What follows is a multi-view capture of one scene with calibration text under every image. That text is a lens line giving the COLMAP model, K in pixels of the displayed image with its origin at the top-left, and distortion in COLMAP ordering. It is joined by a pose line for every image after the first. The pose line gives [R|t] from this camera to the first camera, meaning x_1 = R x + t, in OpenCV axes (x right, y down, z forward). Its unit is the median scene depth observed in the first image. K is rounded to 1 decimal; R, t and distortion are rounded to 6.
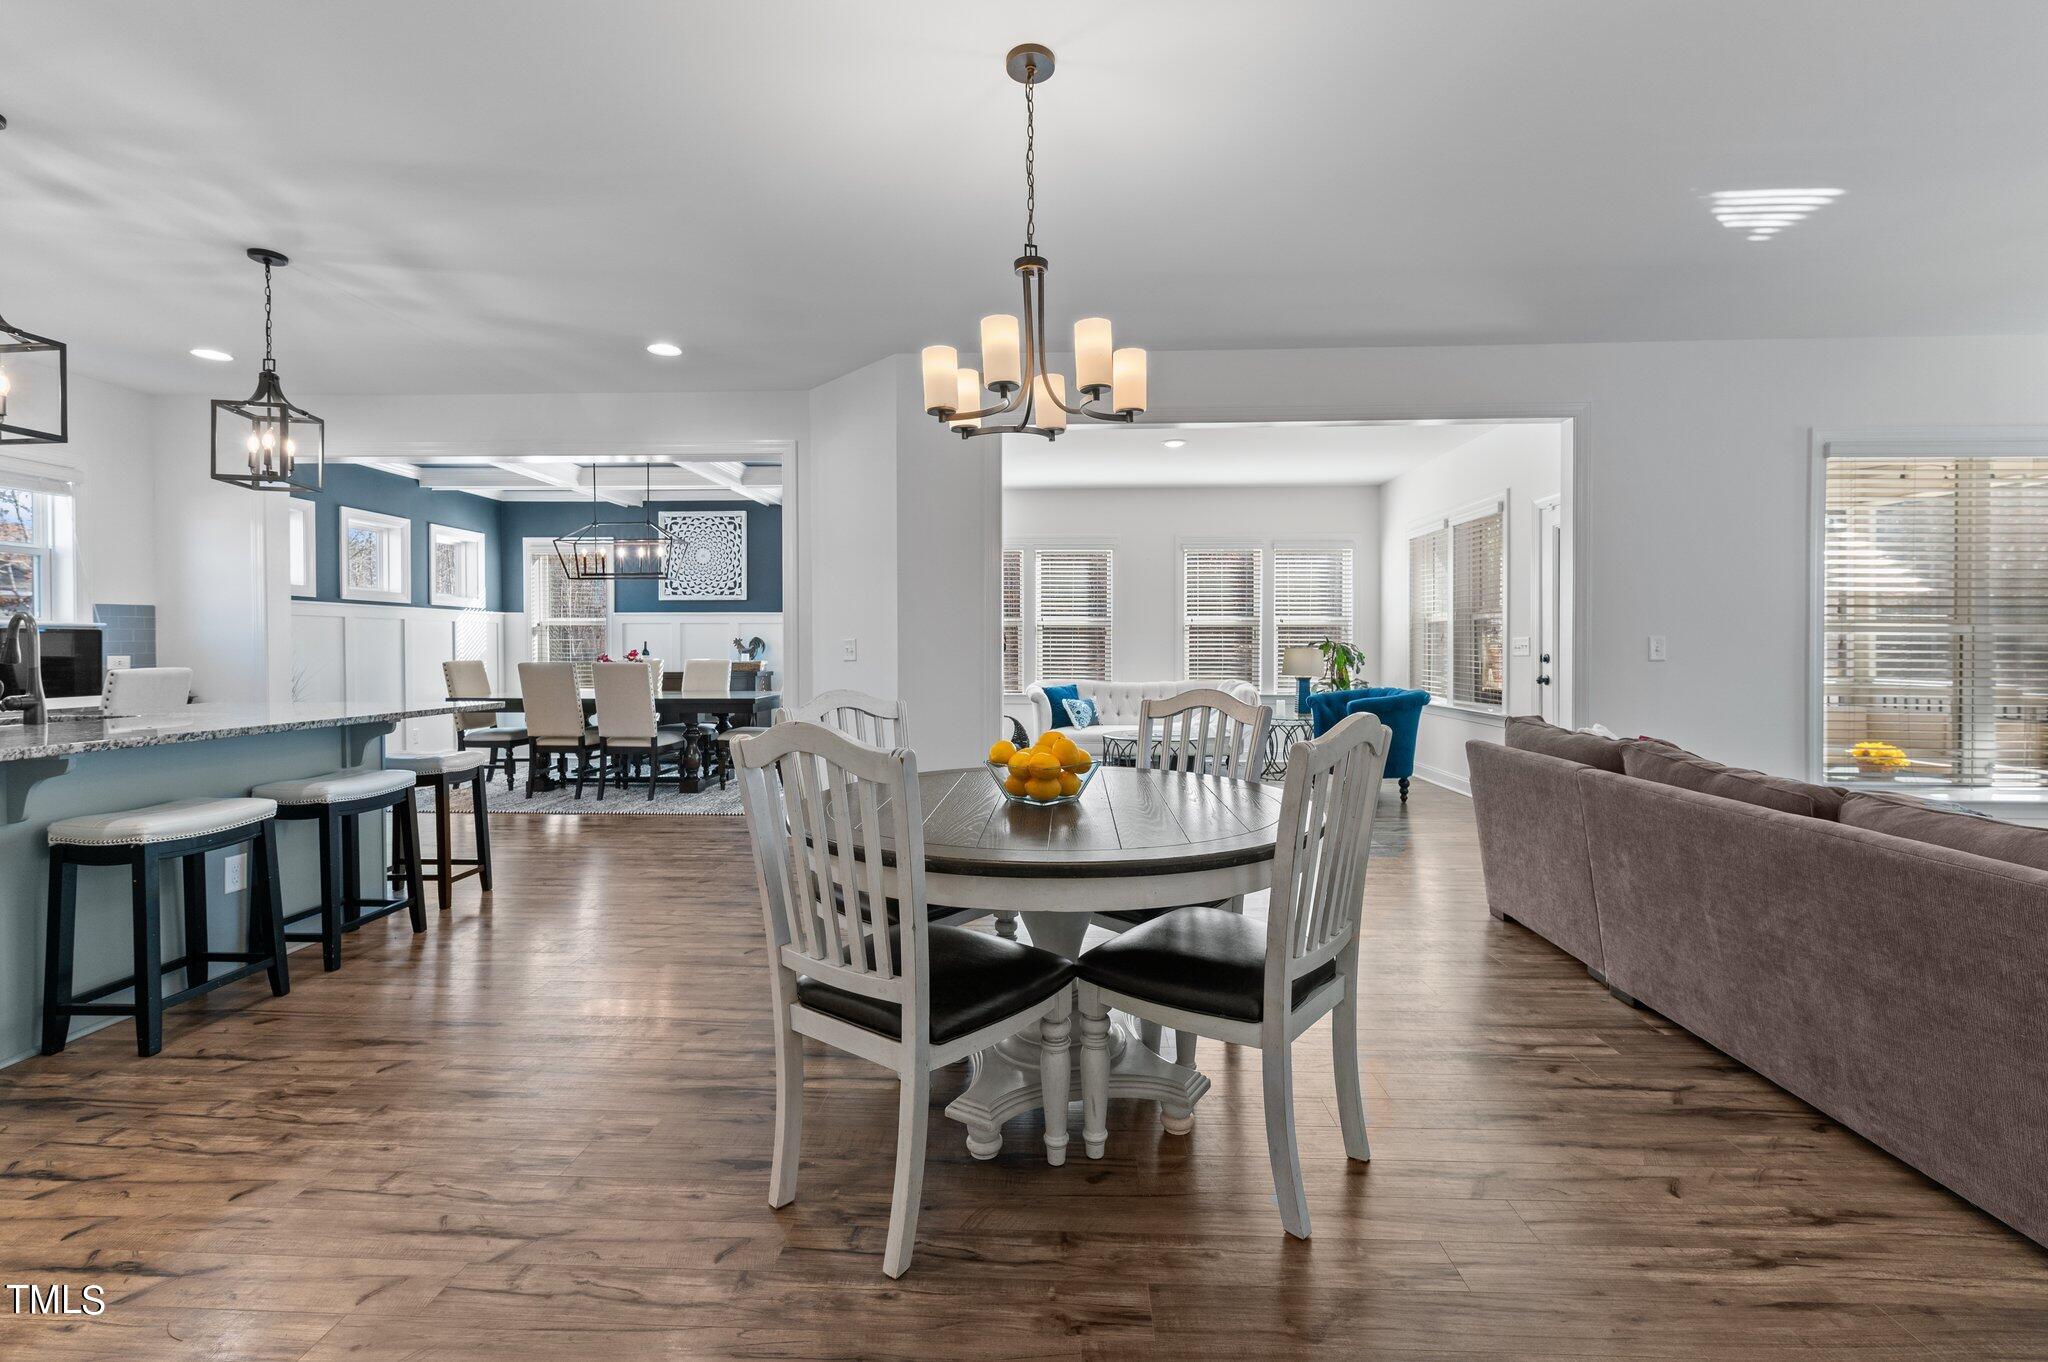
lens RADIAL K [[885.1, 0, 1022.2], [0, 885.1, 657.5], [0, 0, 1]] dist [0.004583, -0.000113]
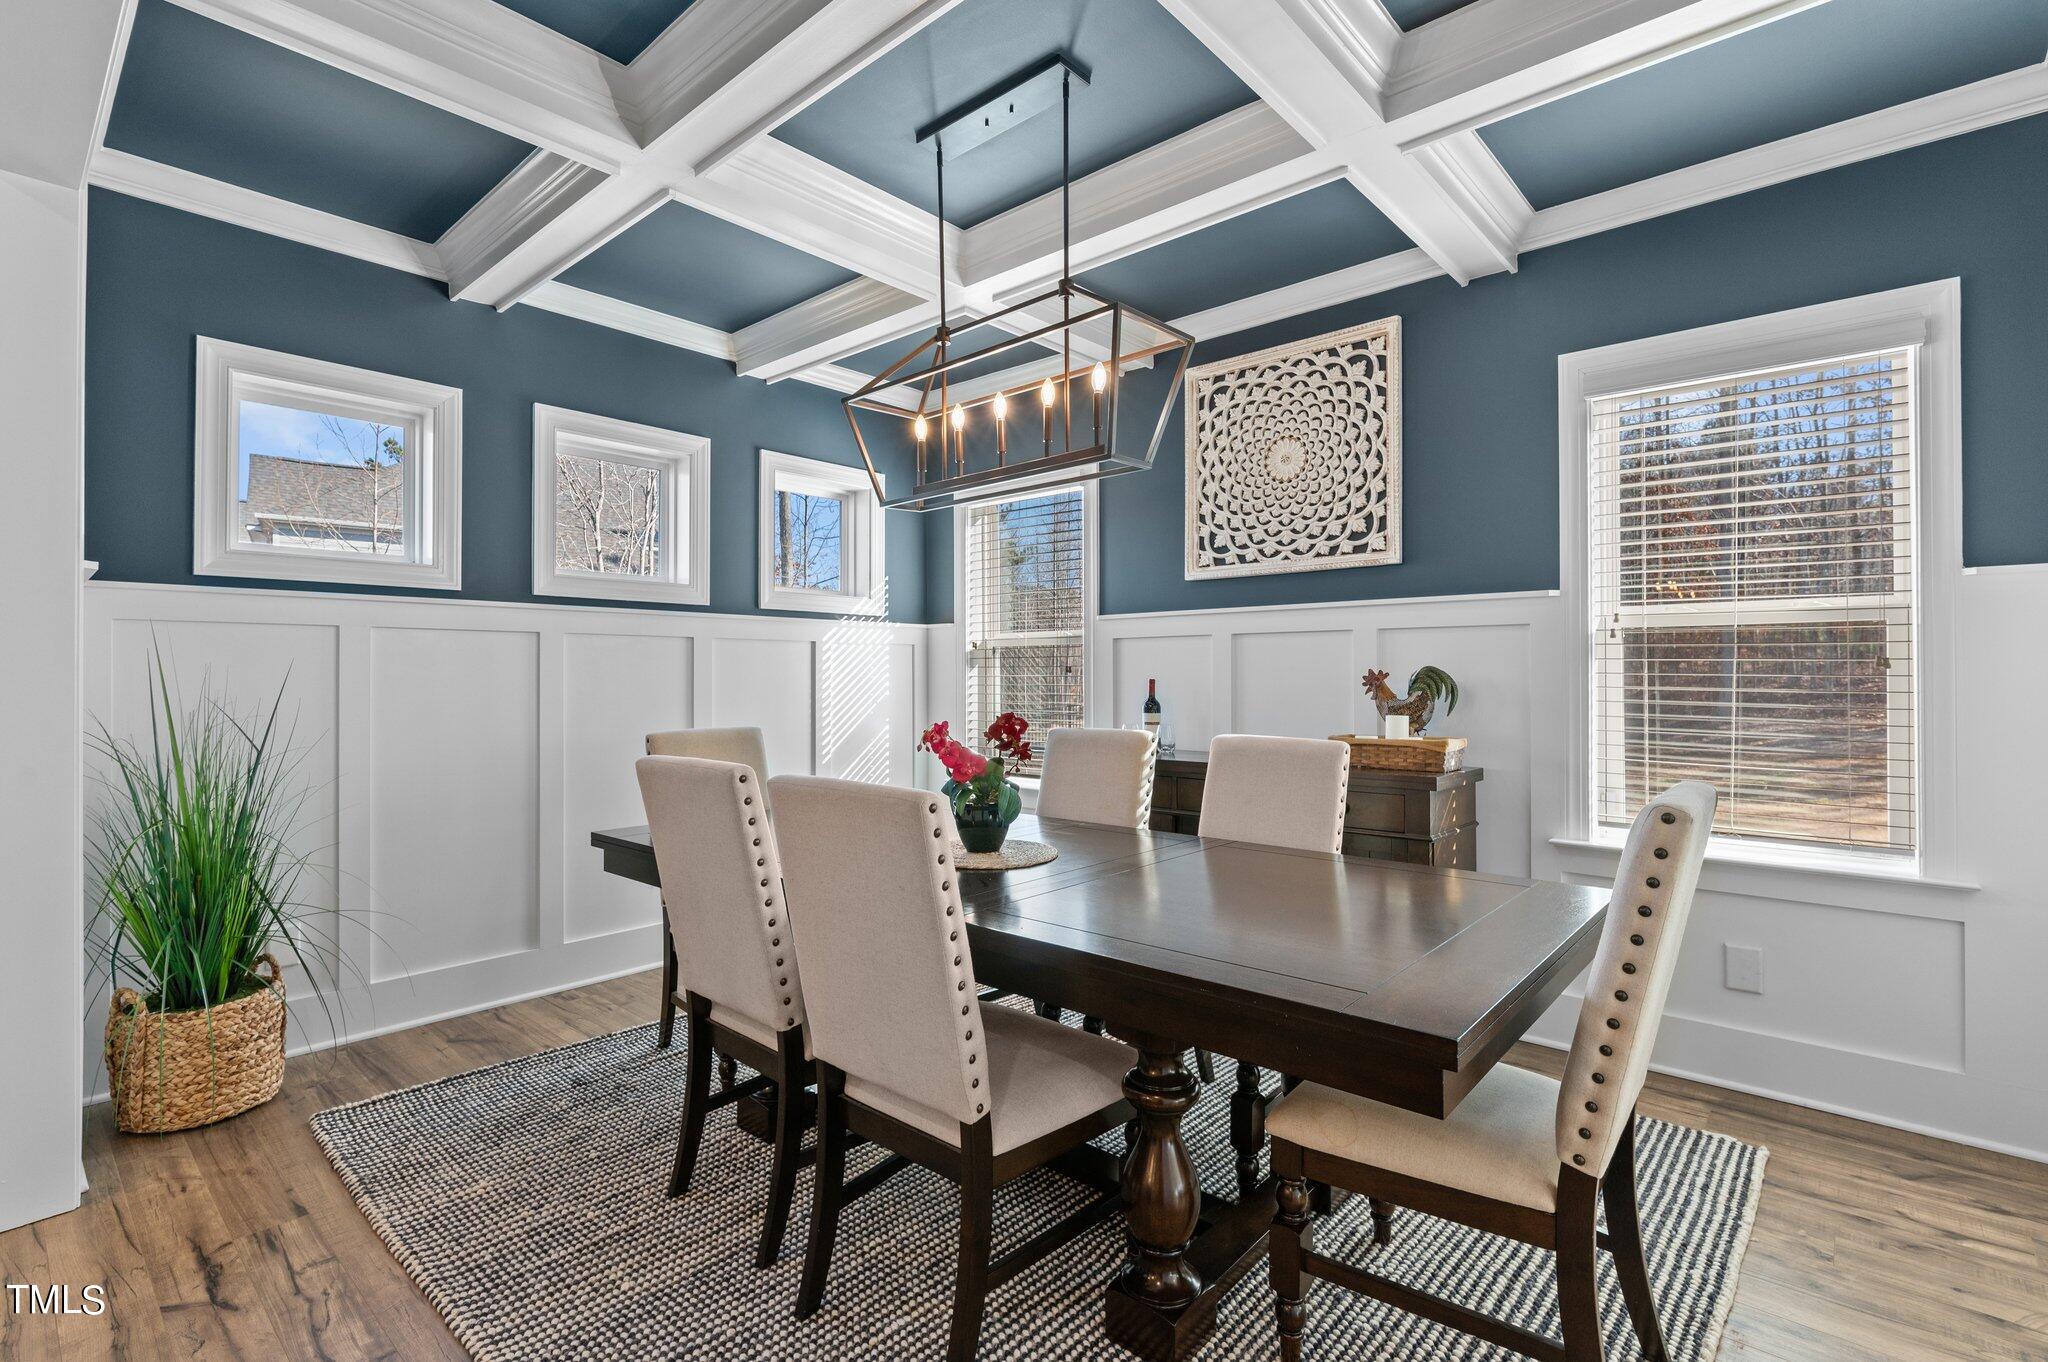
lens RADIAL K [[947.4, 0, 1012.8], [0, 947.4, 673.3], [0, 0, 1]] dist [-0.002353, -0.000080]
pose [[0.770130, -0.004411, -0.637871, -0.228133], [-0.006686, 0.999865, -0.014987, -0.016737], [0.637852, 0.015807, 0.769997, 0.734311]]
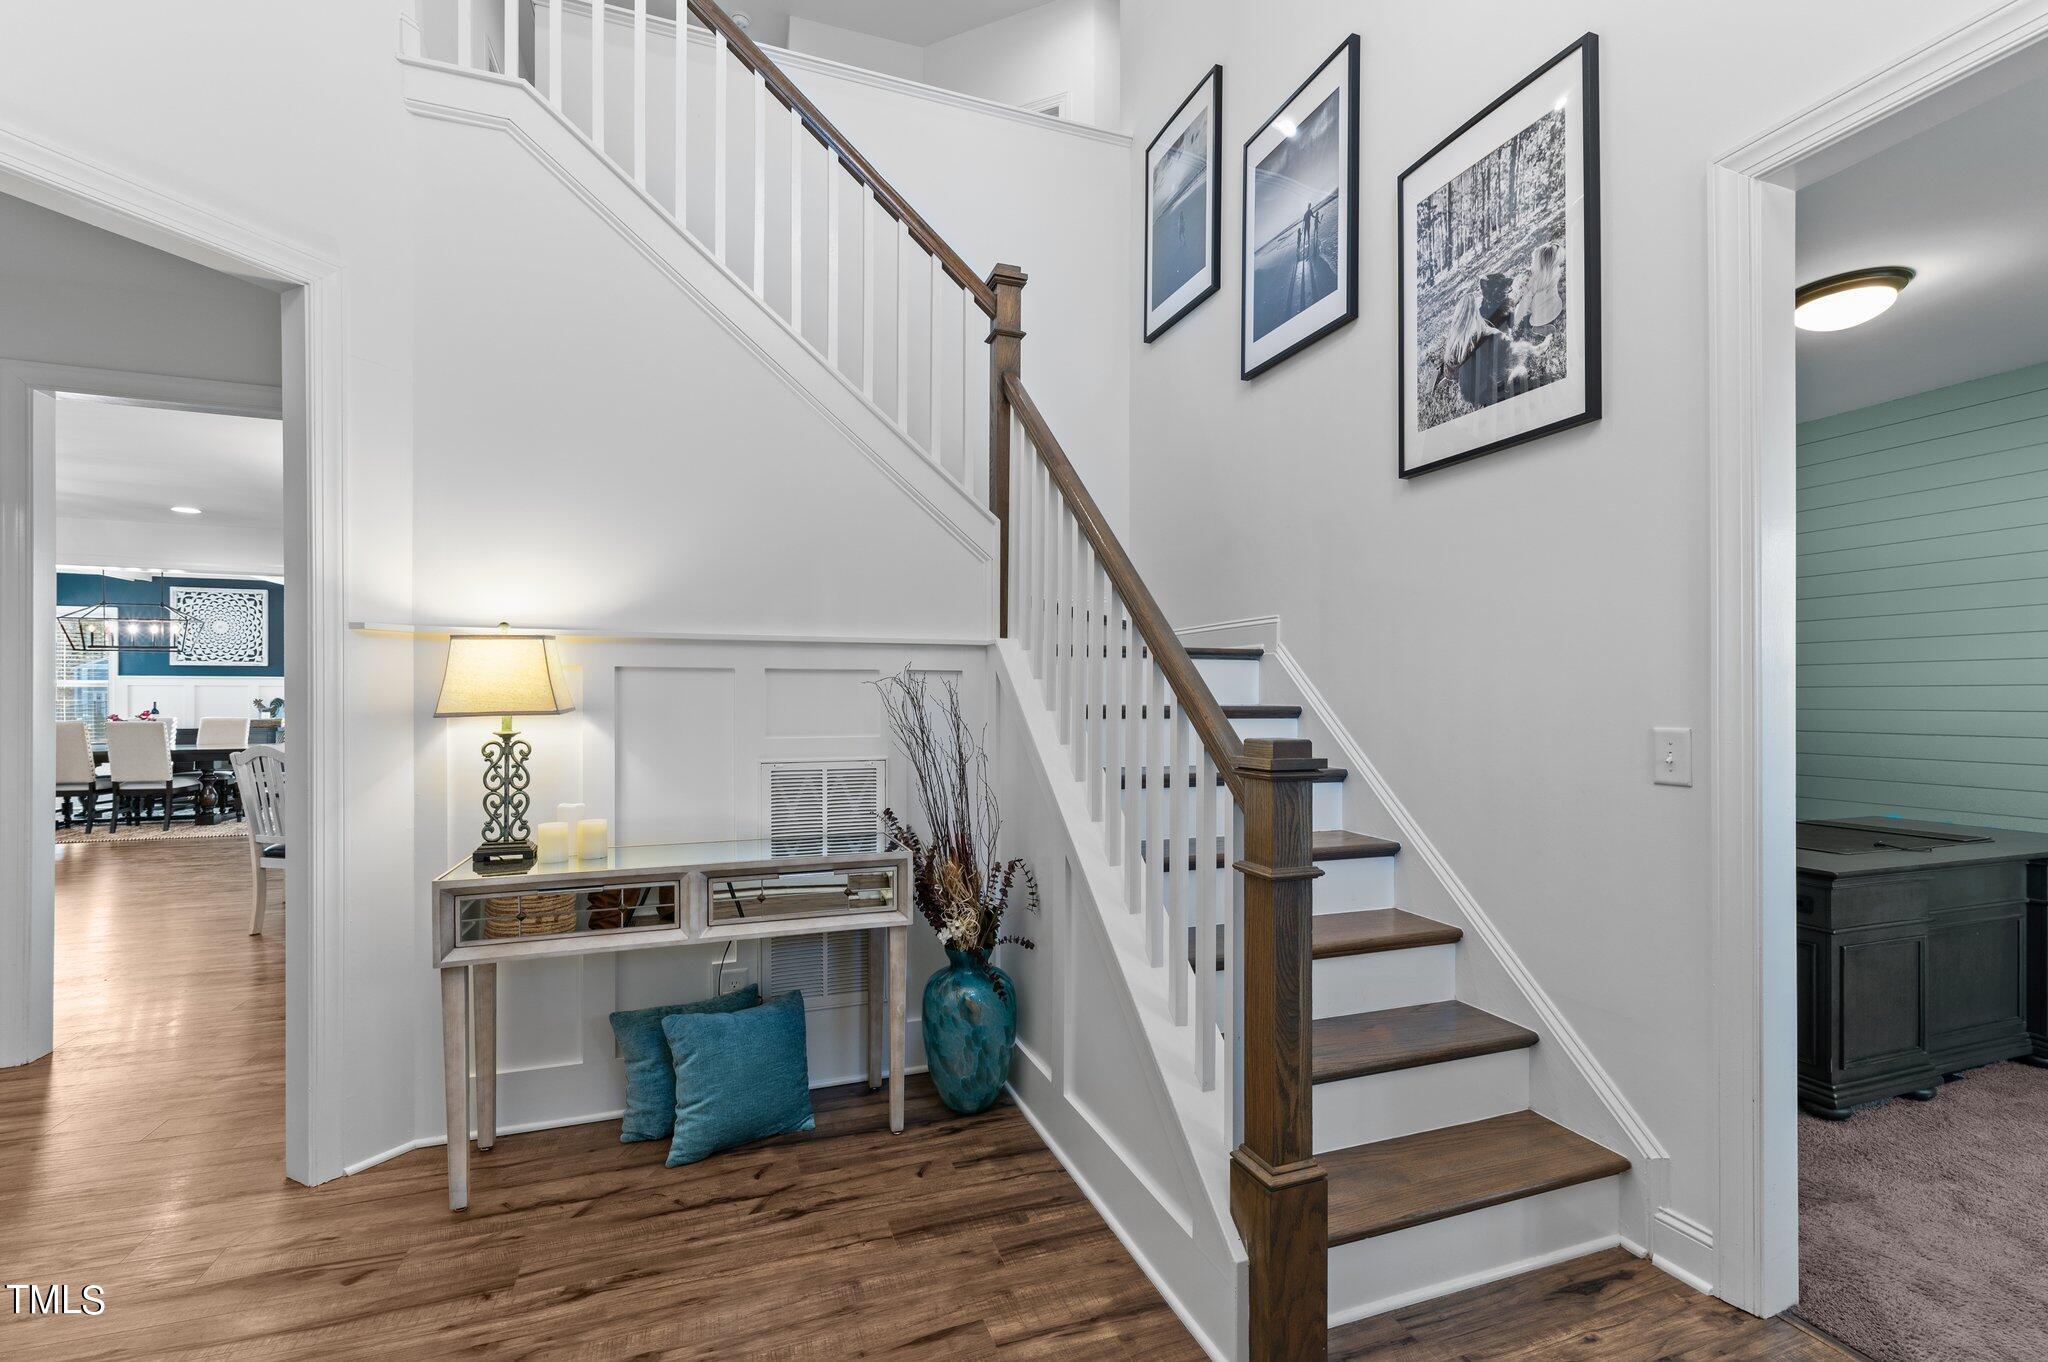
lens RADIAL K [[877.2, 0, 1023.4], [0, 877.2, 702.1], [0, 0, 1]] dist [-0.000025, -0.000056]
pose [[0.923444, -0.000669, 0.383734, 0.198727], [0.003545, 0.999971, -0.006789, -0.007656], [-0.383718, 0.007629, 0.923419, -0.541375]]
